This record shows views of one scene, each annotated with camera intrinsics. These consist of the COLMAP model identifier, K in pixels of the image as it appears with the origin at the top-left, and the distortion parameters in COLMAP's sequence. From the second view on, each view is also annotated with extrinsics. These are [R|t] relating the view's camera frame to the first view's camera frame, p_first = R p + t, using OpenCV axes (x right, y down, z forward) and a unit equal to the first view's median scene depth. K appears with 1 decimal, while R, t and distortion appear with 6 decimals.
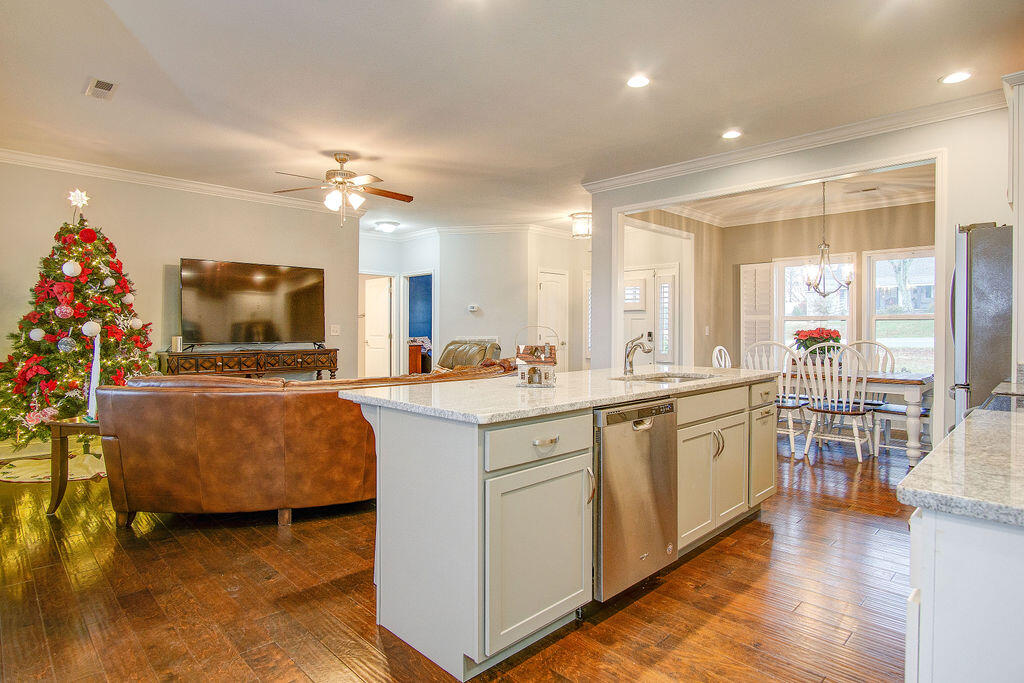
lens RADIAL K [[553.4, 0, 500.7], [0, 553.4, 326.8], [0, 0, 1]] dist [-0.027790, 0.002052]
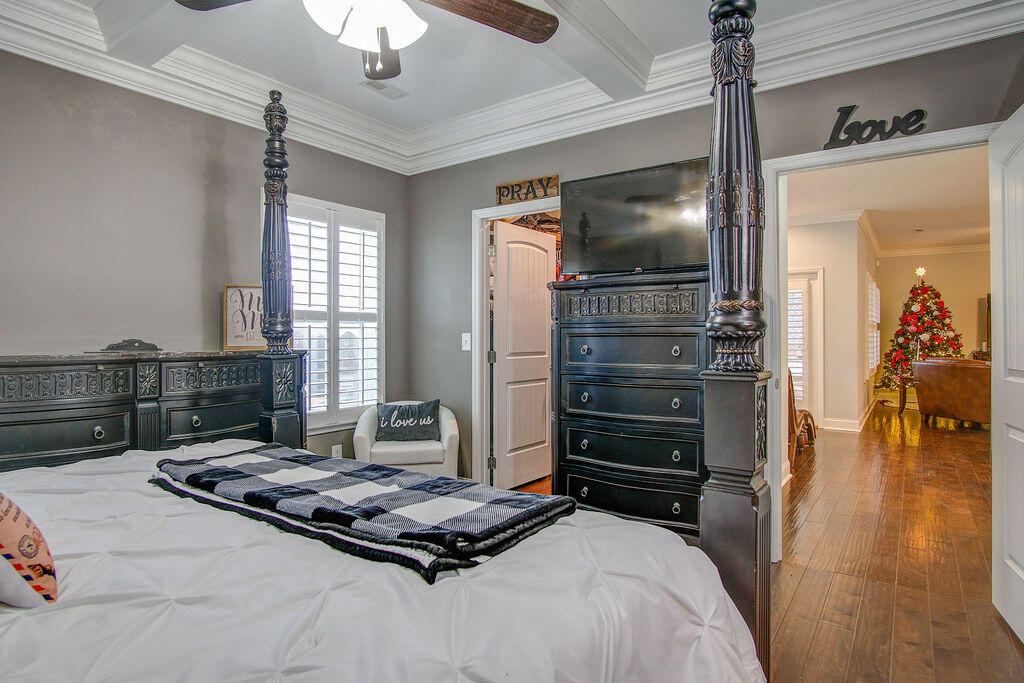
lens RADIAL K [[553.4, 0, 512.2], [0, 553.4, 335.9], [0, 0, 1]] dist [-0.027790, 0.002052]
pose [[0.175236, -0.001737, -0.984525, 0.944951], [0.002461, 0.999996, -0.001326, -0.002483], [0.984523, -0.002190, 0.175239, -0.838505]]
